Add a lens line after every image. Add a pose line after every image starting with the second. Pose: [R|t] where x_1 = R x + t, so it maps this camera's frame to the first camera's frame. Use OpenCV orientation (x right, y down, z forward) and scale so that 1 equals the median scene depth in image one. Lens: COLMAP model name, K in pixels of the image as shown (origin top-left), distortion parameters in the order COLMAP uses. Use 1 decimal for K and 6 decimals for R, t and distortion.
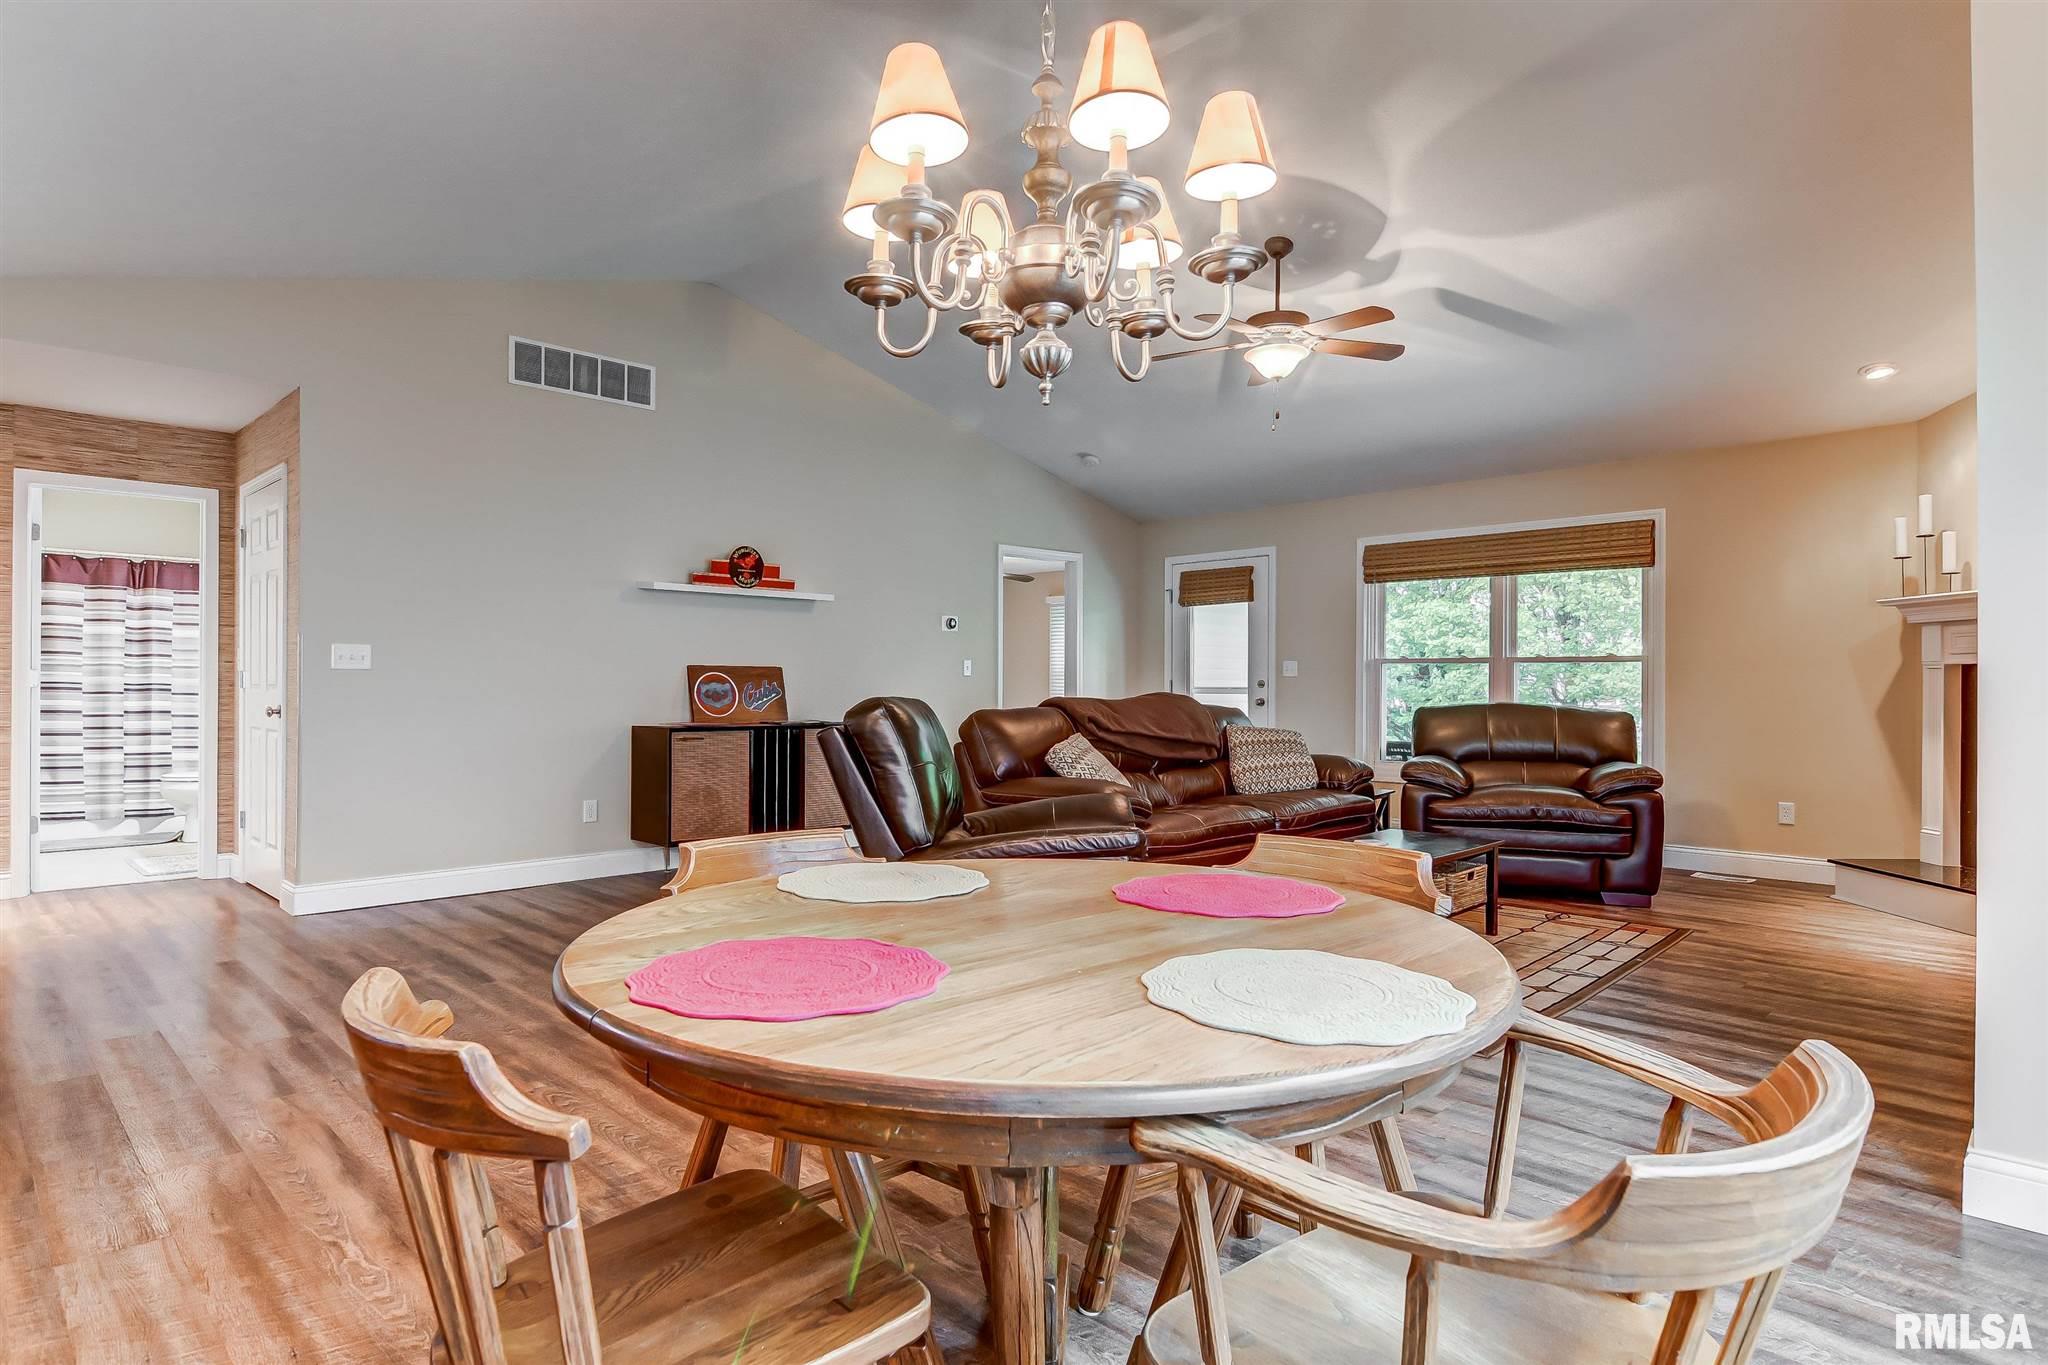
lens RADIAL K [[1089.6, 0, 1024.0], [0, 1089.6, 682.5], [0, 0, 1]] dist [-0.002436, -0.000735]
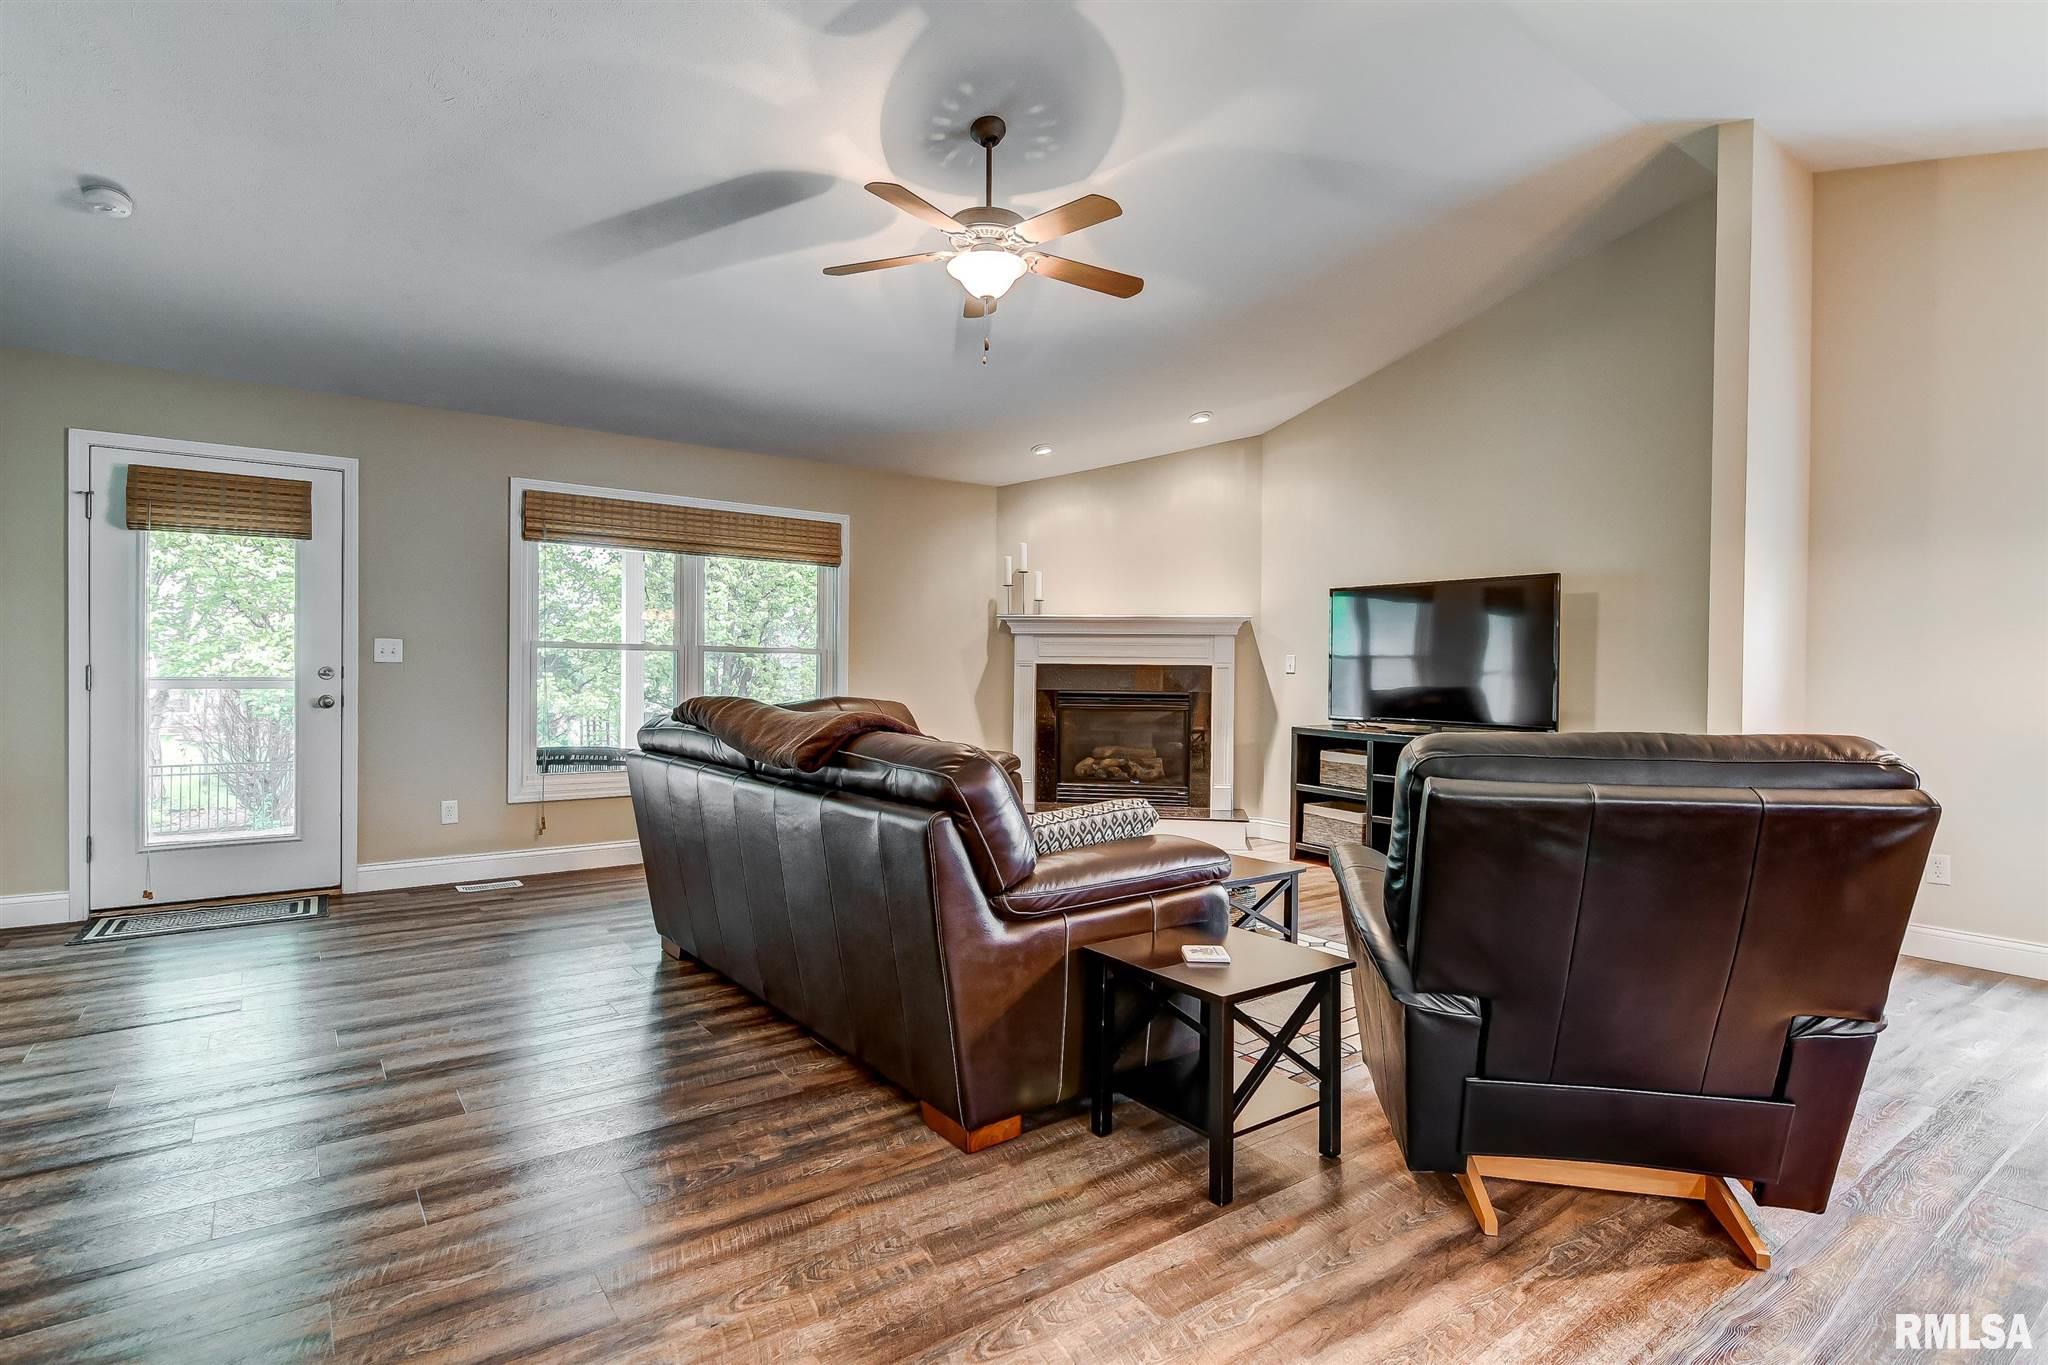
lens RADIAL K [[1028.7, 0, 1024.0], [0, 1028.7, 682.5], [0, 0, 1]] dist [0.000111, -0.000048]
pose [[0.151814, -0.007879, 0.988378, -0.396374], [-0.009546, 0.999910, 0.009438, -0.003425], [-0.988363, -0.010868, 0.151725, 0.653999]]
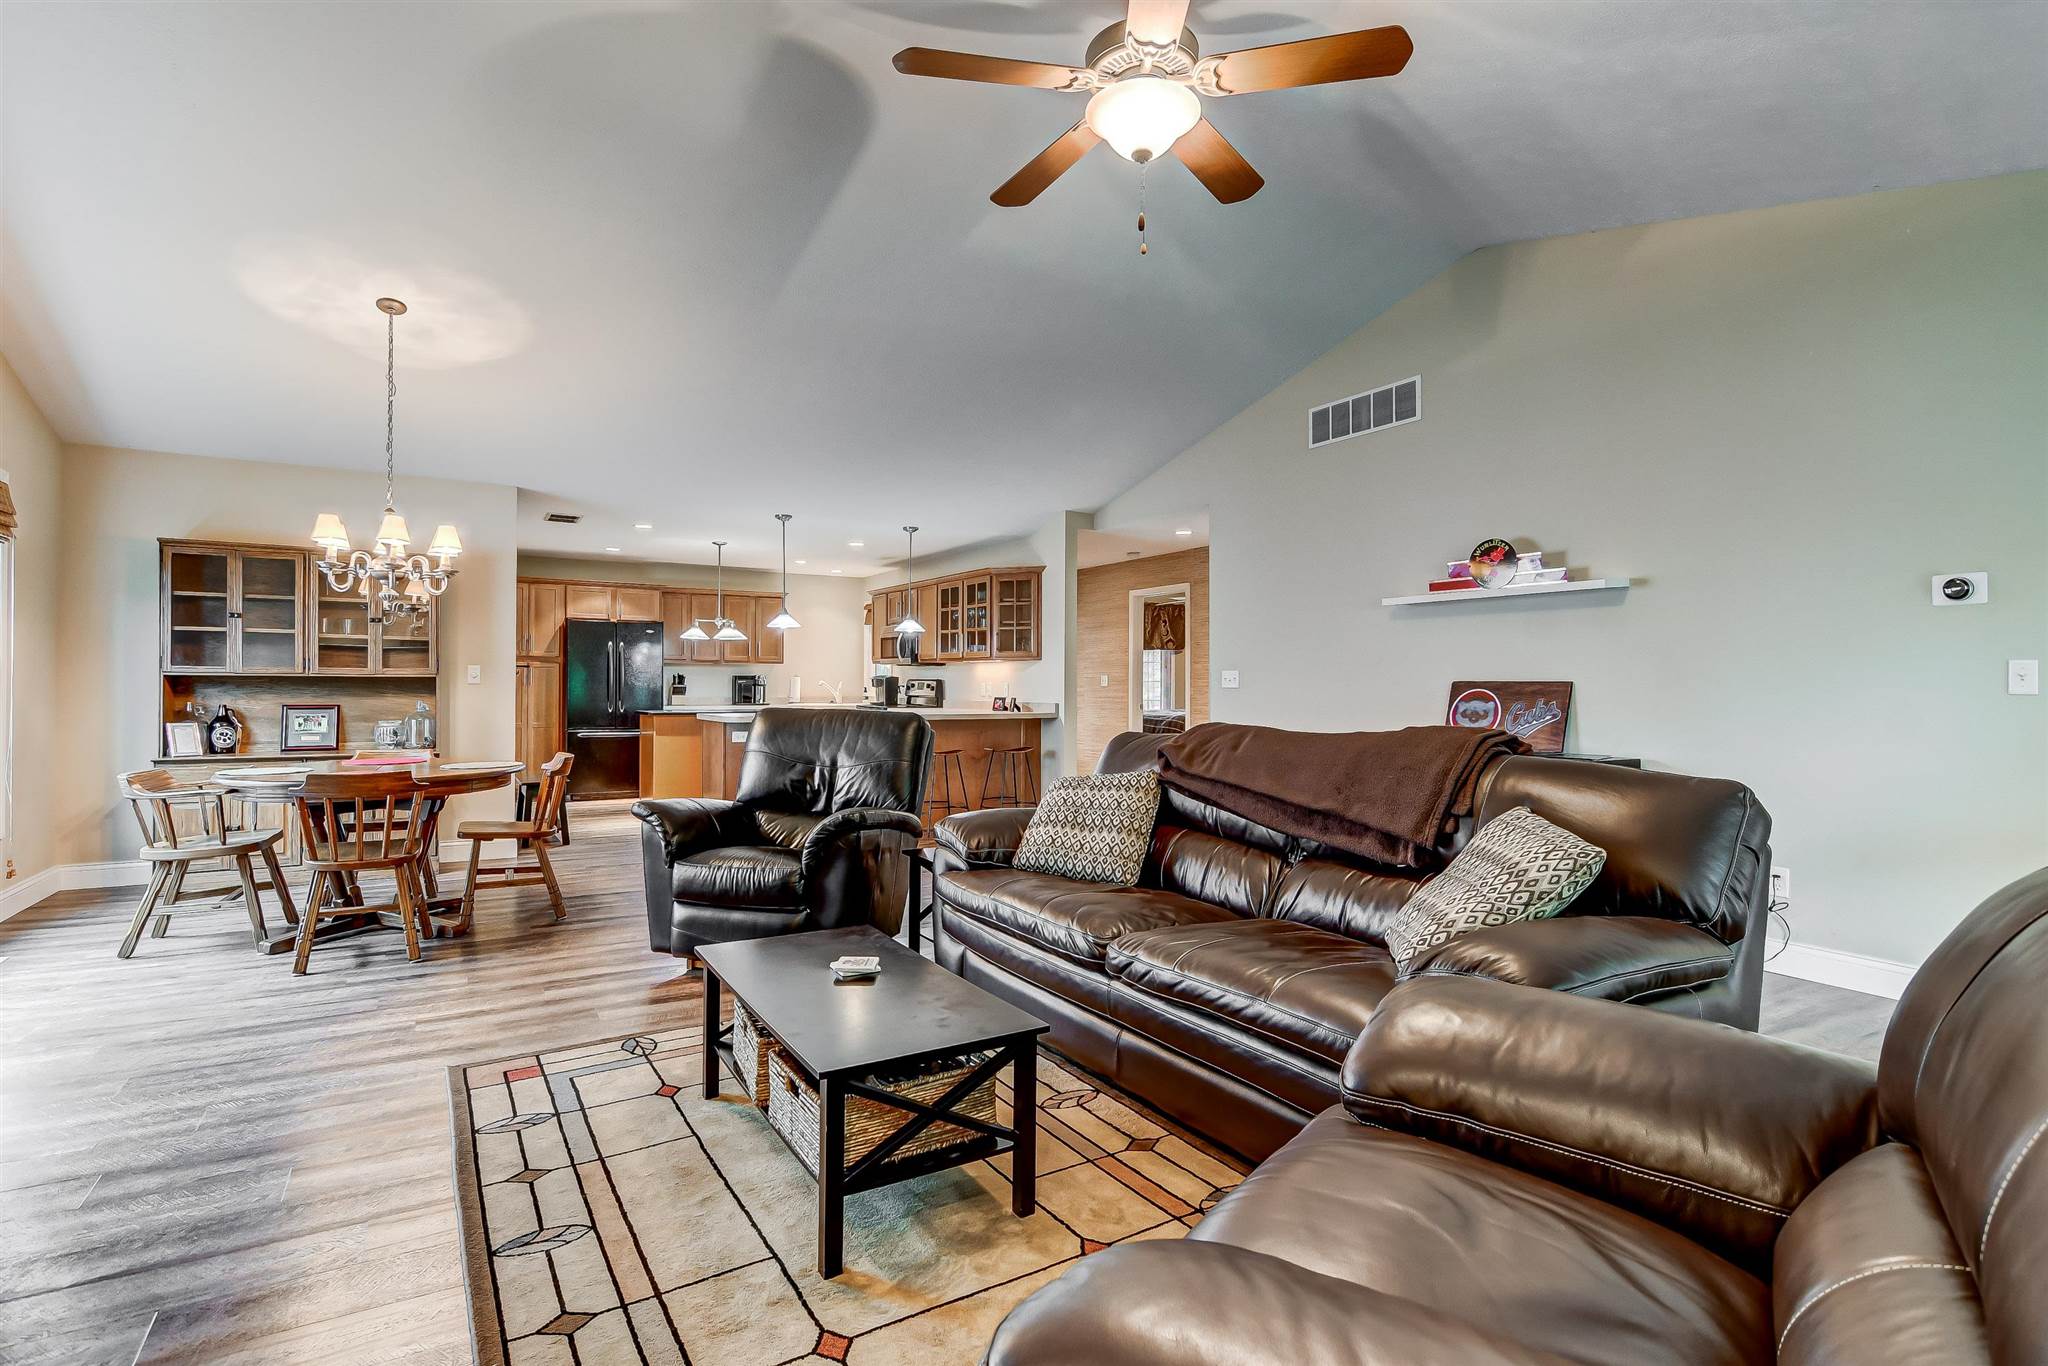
lens RADIAL K [[984.3, 0, 1024.0], [0, 984.3, 683.0], [0, 0, 1]] dist [-0.002631, -0.000411]
pose [[-0.248769, -0.005691, -0.968546, 0.559376], [-0.003675, 0.999981, -0.004932, -0.008518], [0.968556, 0.002333, -0.248785, 0.821171]]
